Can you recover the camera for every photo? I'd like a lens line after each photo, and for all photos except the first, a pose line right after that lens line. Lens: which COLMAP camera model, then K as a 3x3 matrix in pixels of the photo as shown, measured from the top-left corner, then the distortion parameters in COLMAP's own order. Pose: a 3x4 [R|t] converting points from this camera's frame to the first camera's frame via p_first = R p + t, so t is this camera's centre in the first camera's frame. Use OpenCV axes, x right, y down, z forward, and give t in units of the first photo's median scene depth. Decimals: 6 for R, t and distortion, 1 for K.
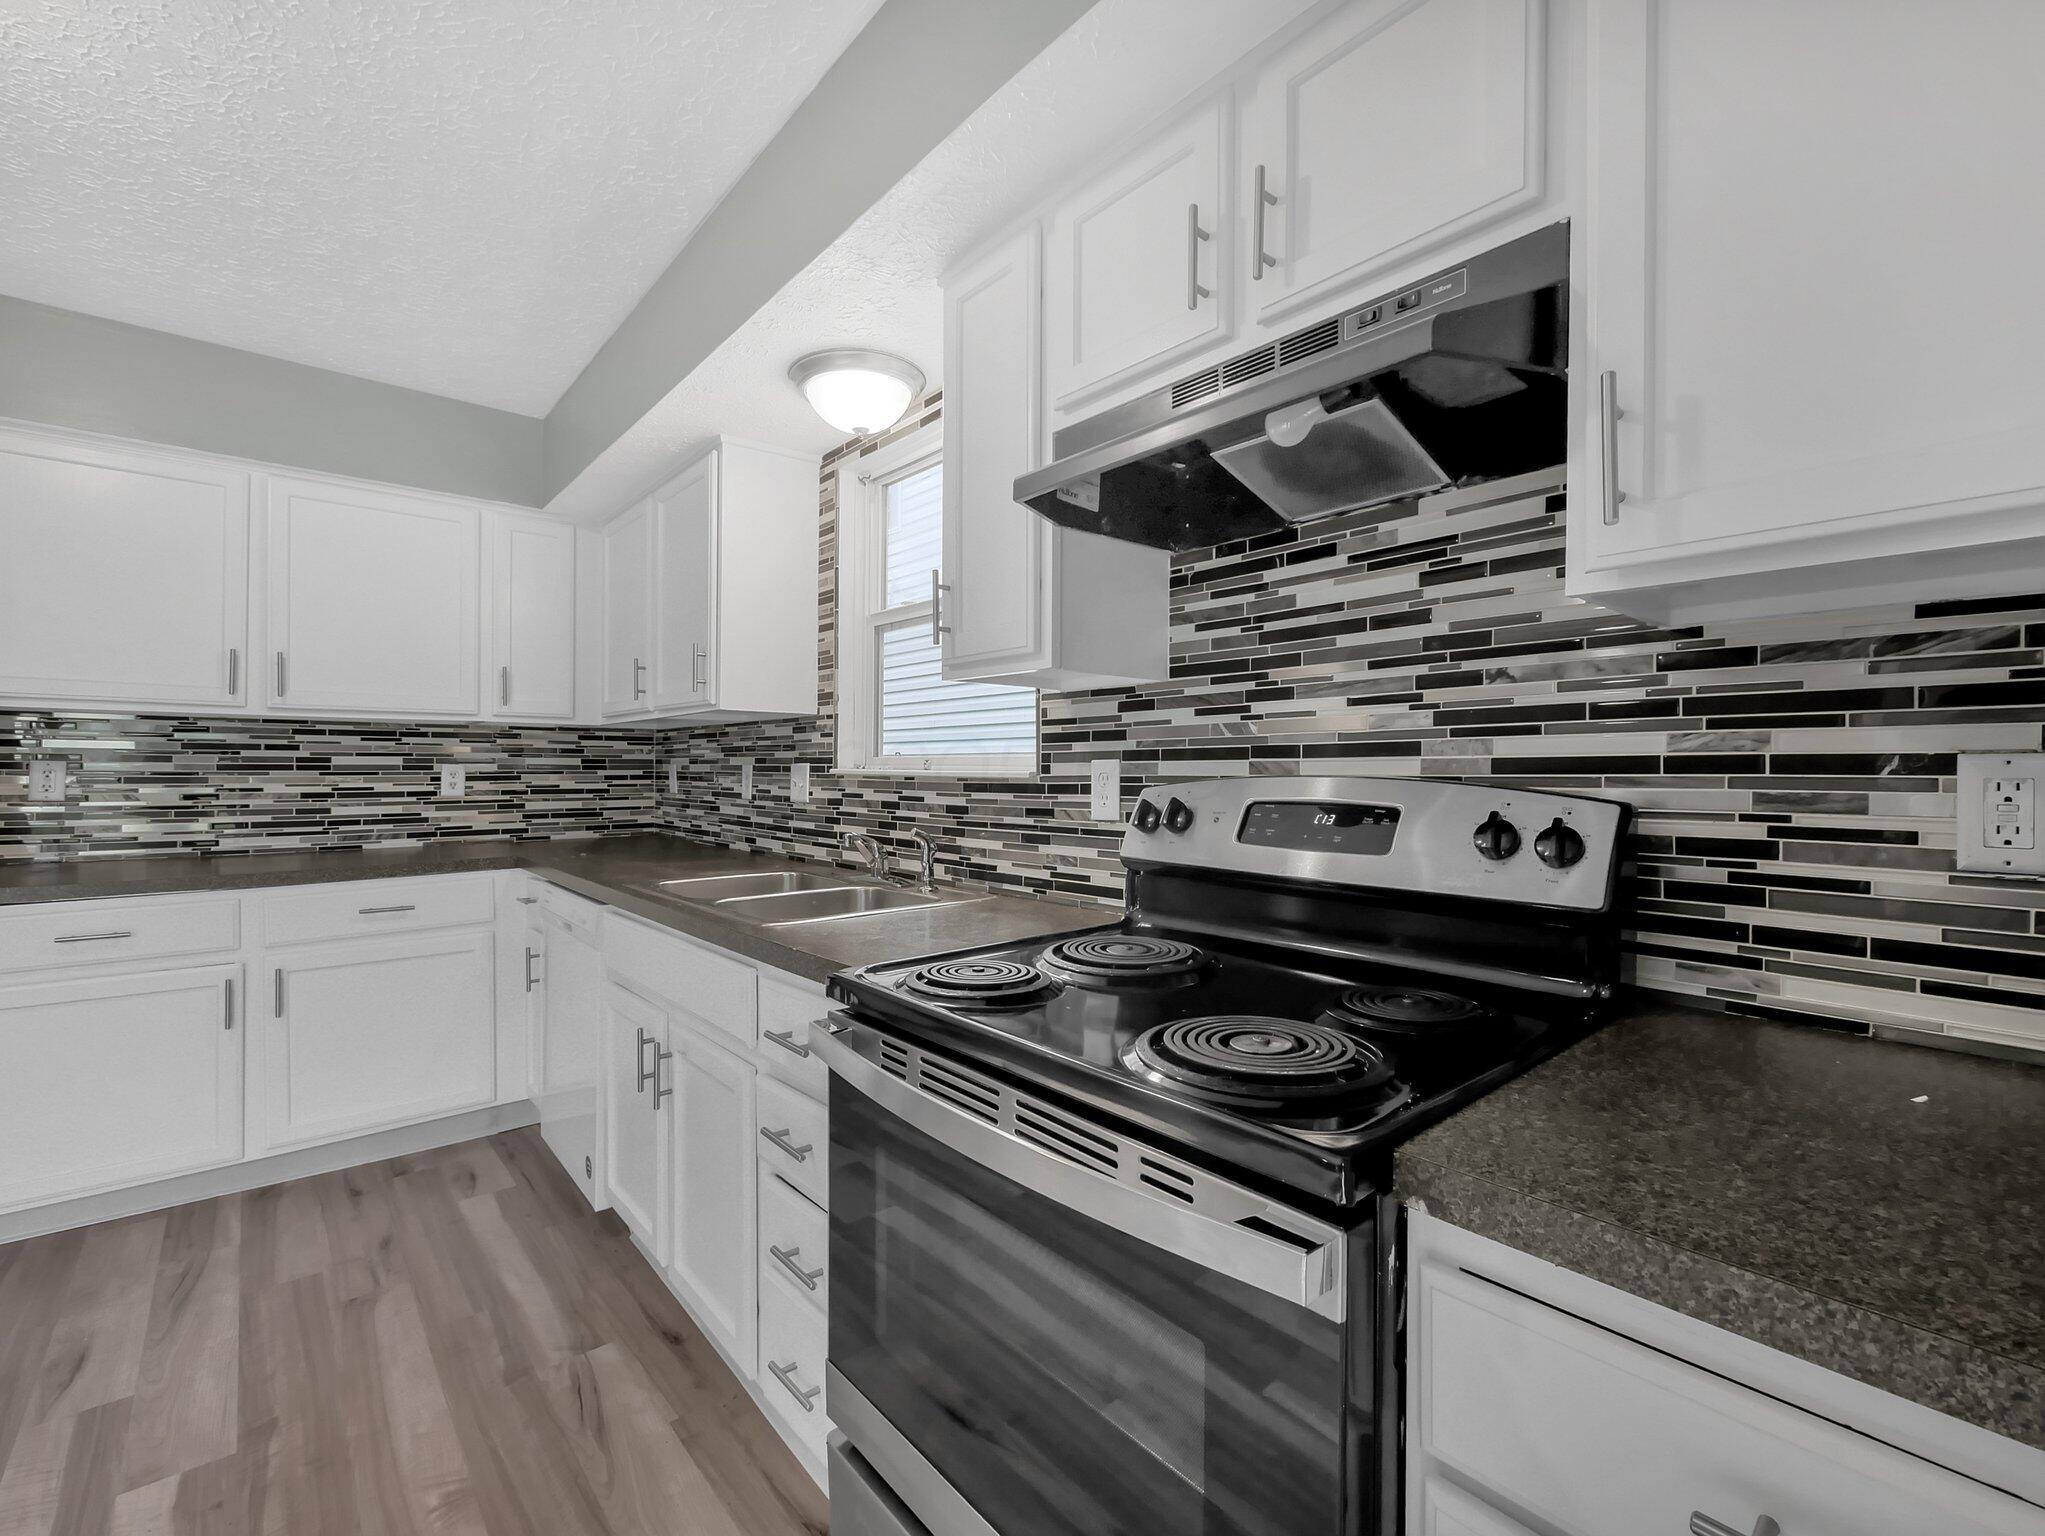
lens RADIAL K [[892.5, 0, 1022.5], [0, 892.5, 768.0], [0, 0, 1]] dist [0.000683, -0.000191]
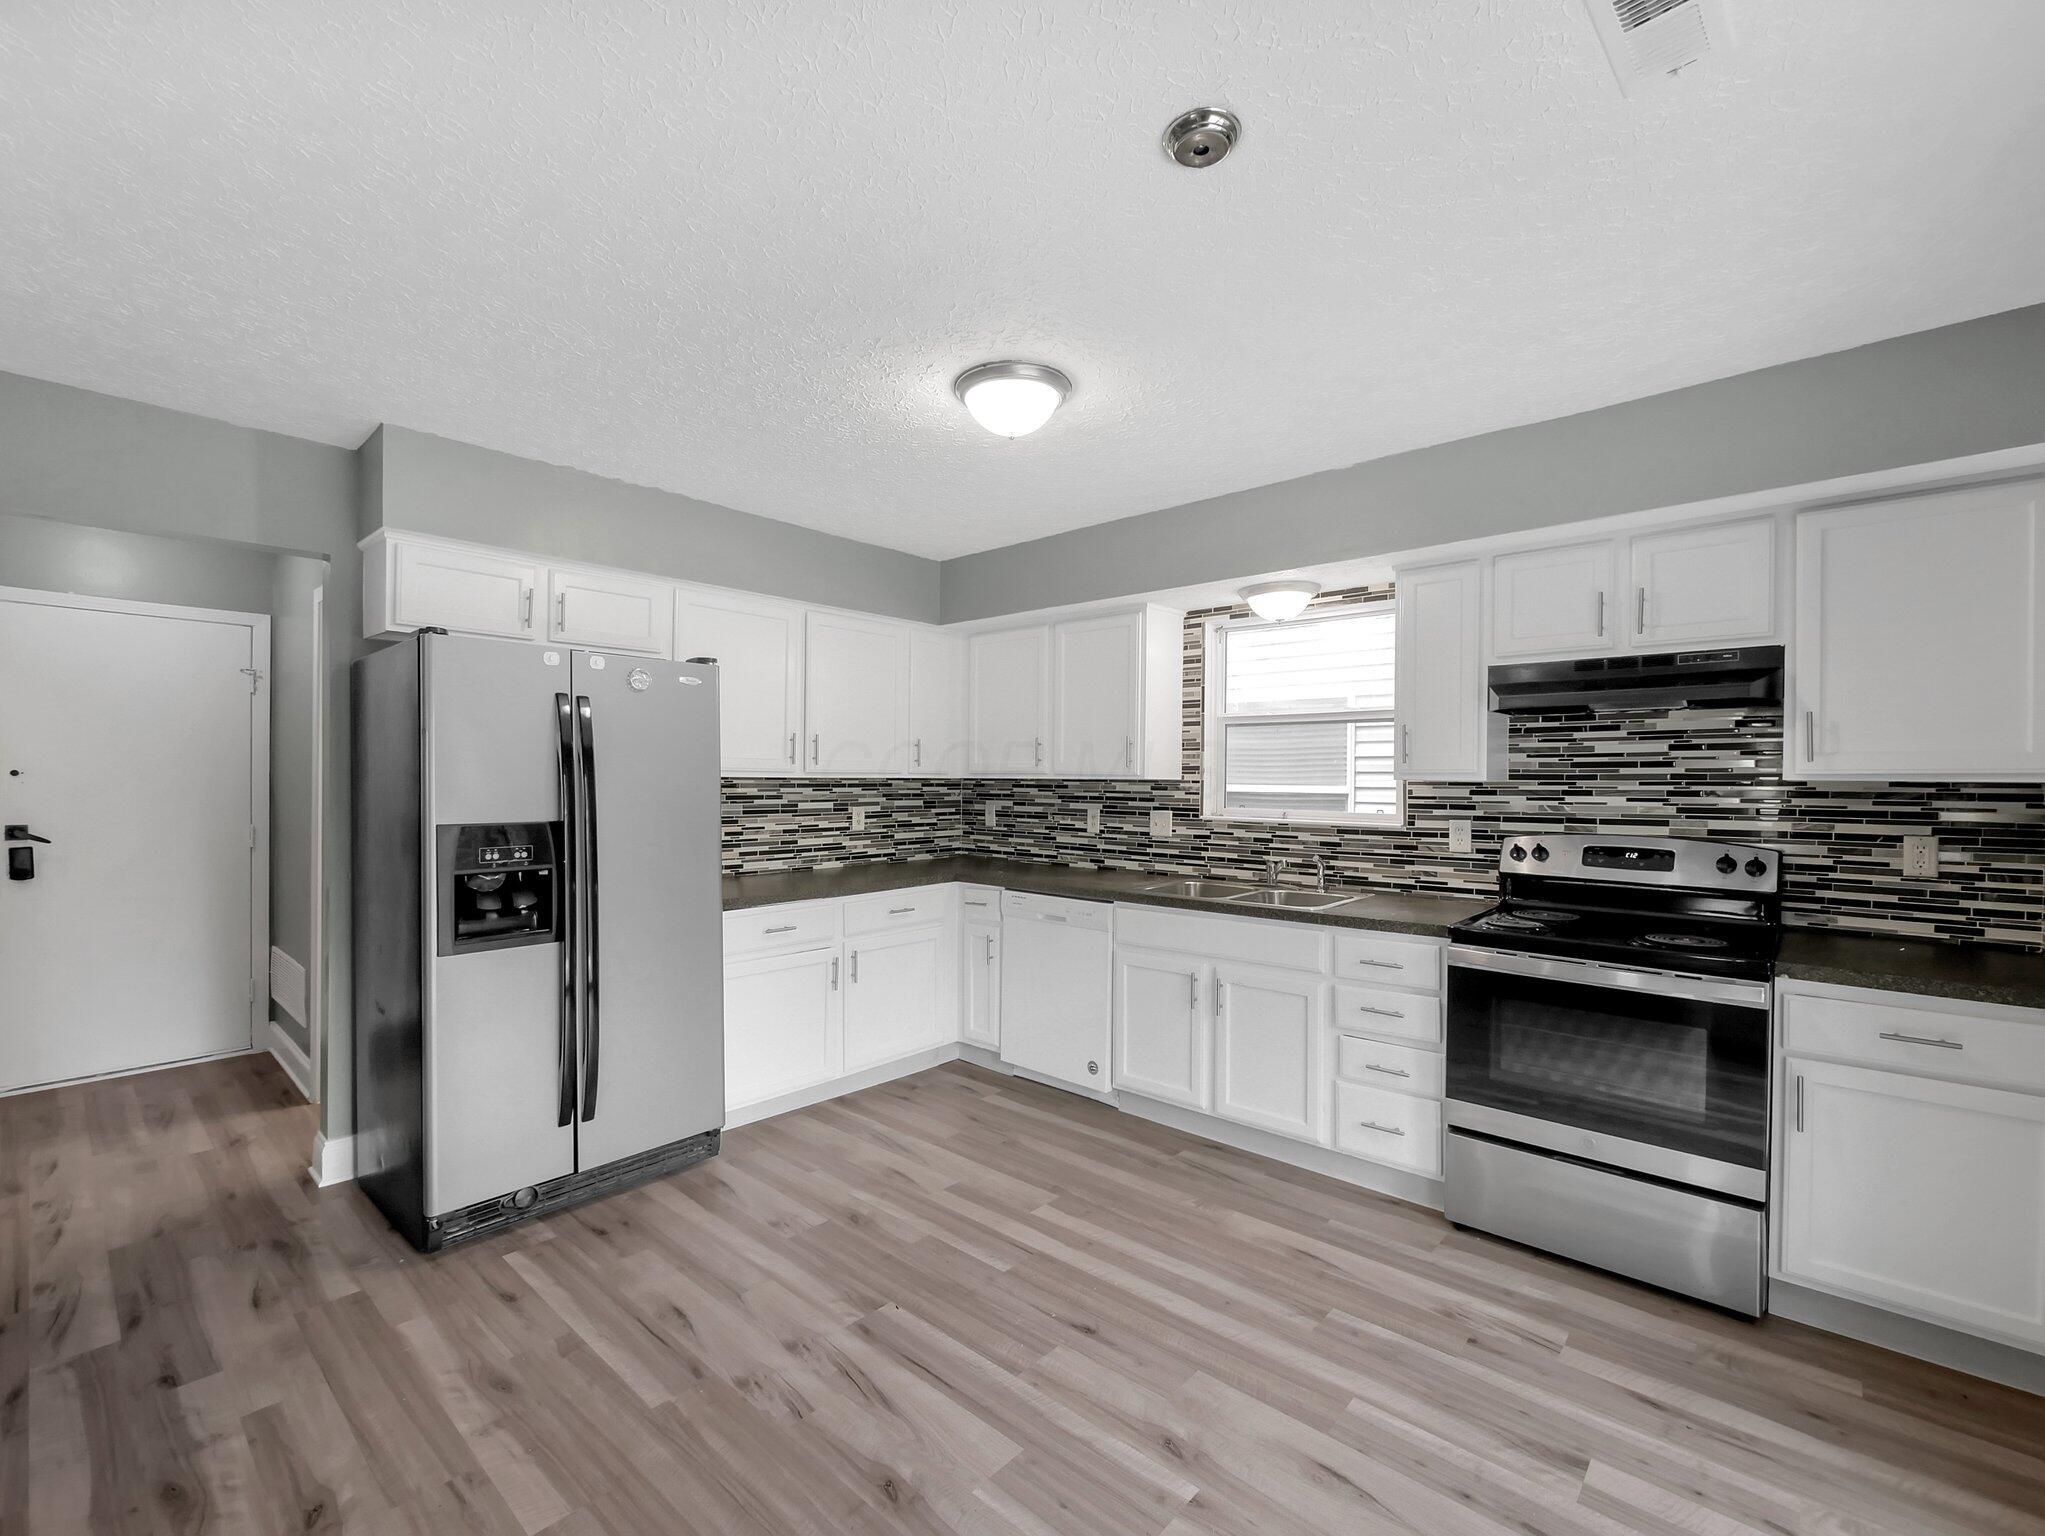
lens RADIAL K [[892.5, 0, 1022.5], [0, 892.5, 768.0], [0, 0, 1]] dist [0.000683, -0.000191]
pose [[0.992506, 0.005241, 0.122083, -1.066065], [-0.003966, 0.999935, -0.010683, -0.096368], [-0.122131, 0.010119, 0.992462, -0.758981]]
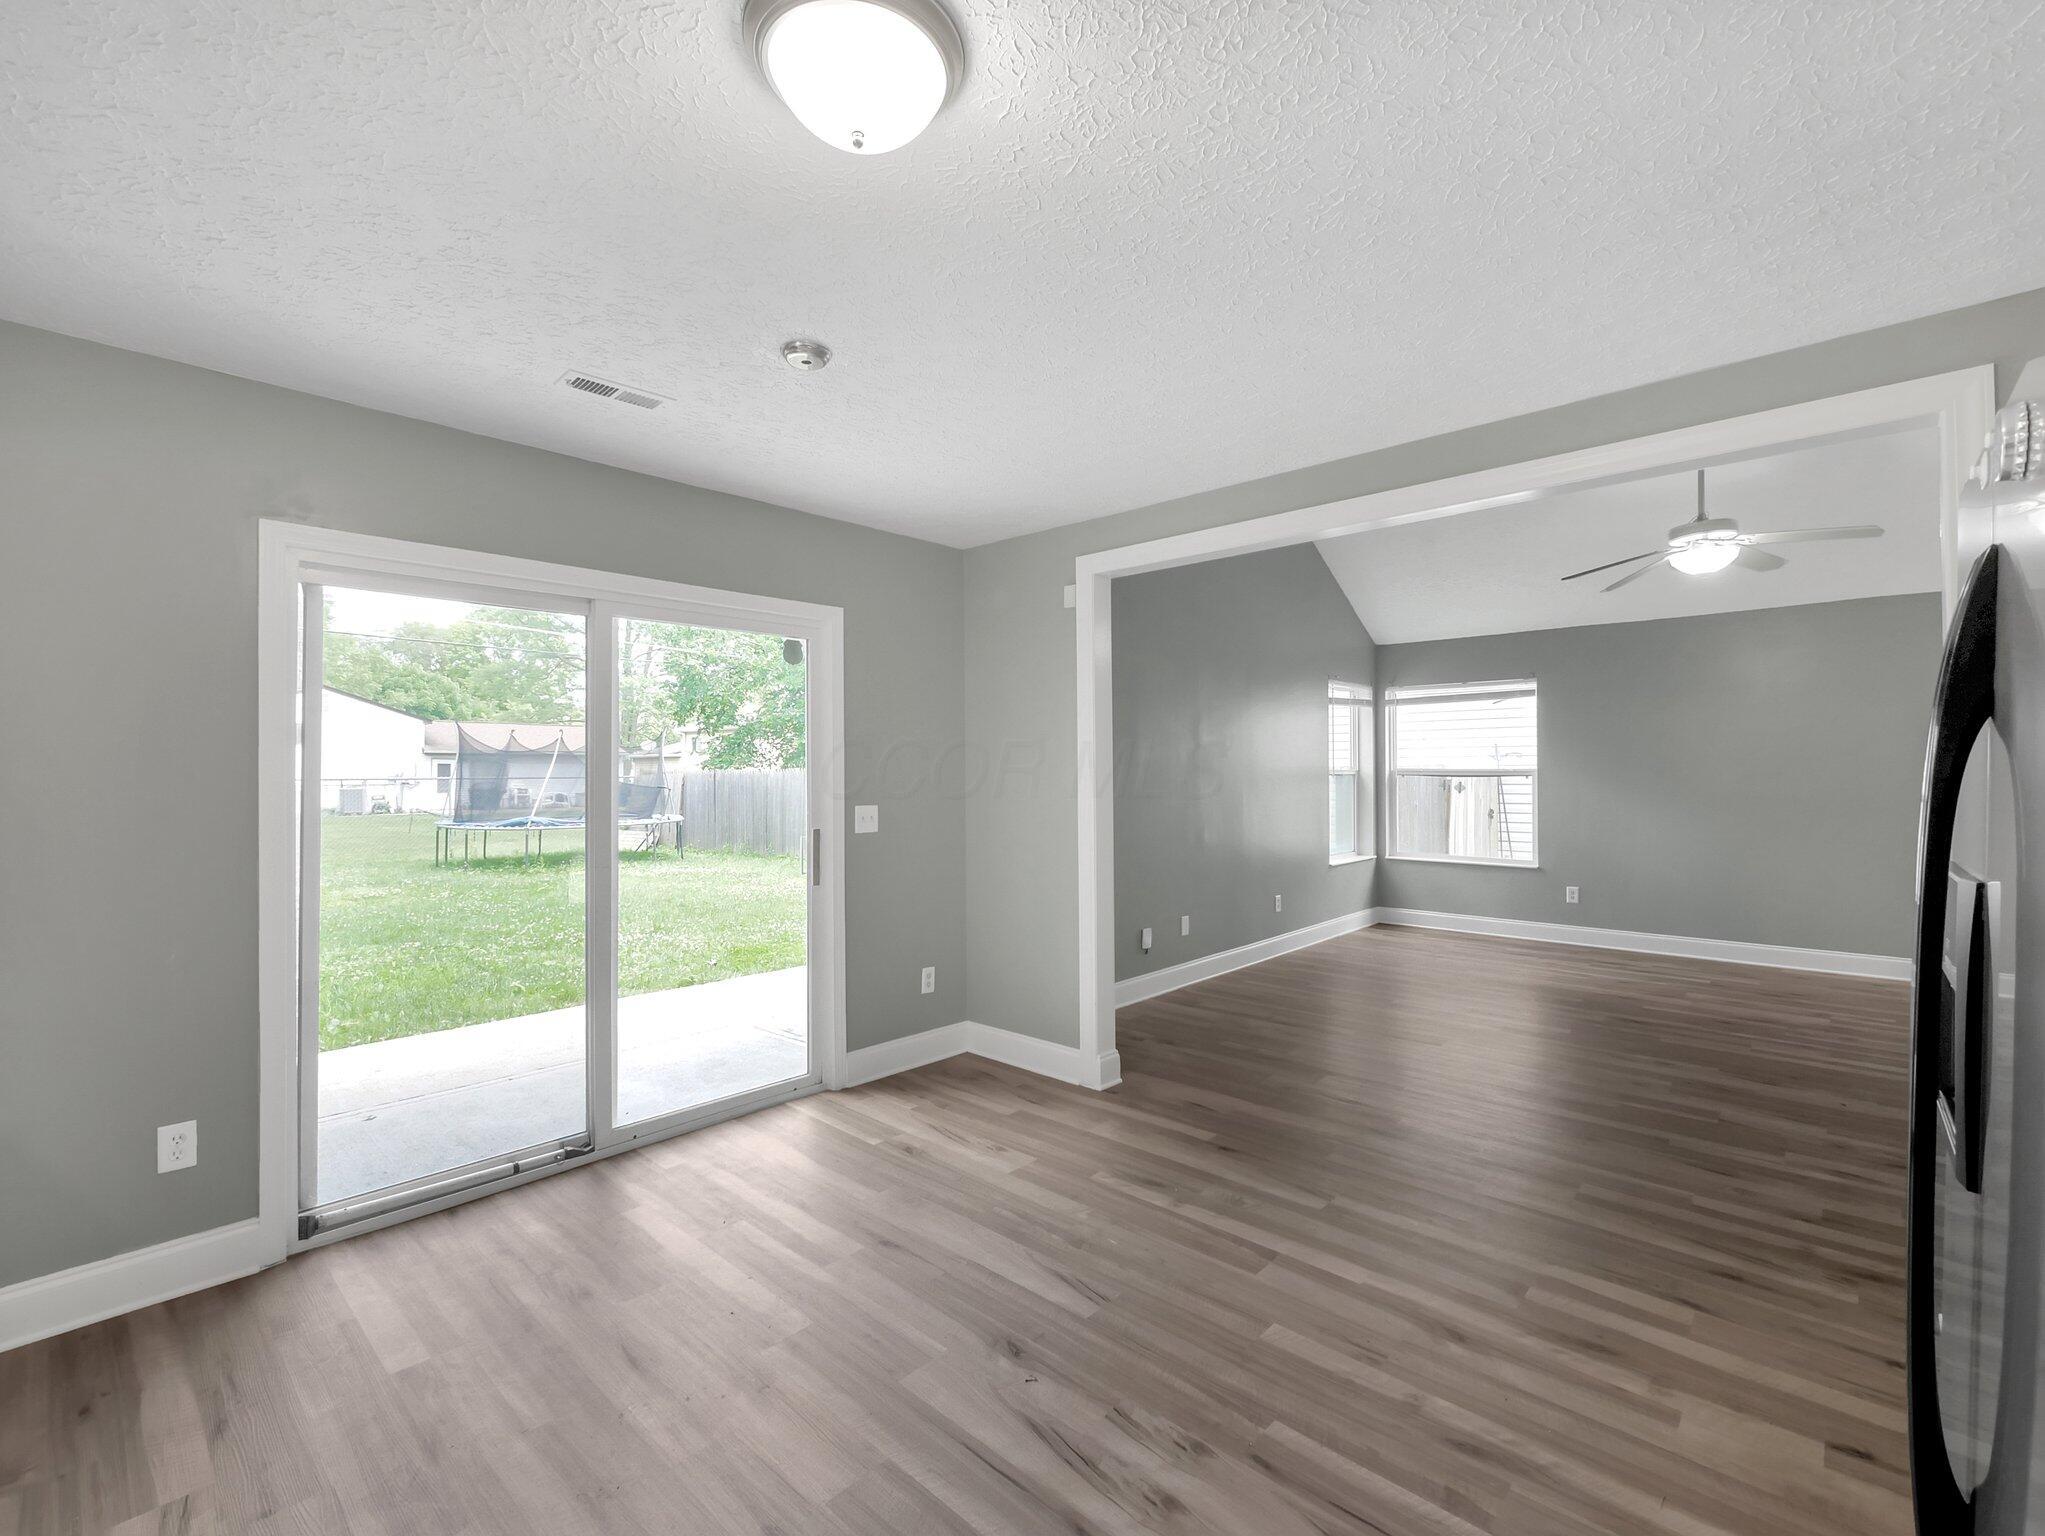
lens RADIAL K [[892.5, 0, 1022.5], [0, 892.5, 768.0], [0, 0, 1]] dist [0.000683, -0.000191]
pose [[-0.993989, 0.004285, -0.109395, -0.969972], [0.004640, 0.999985, -0.002993, -0.088961], [0.109381, -0.003483, -0.993994, 1.437435]]
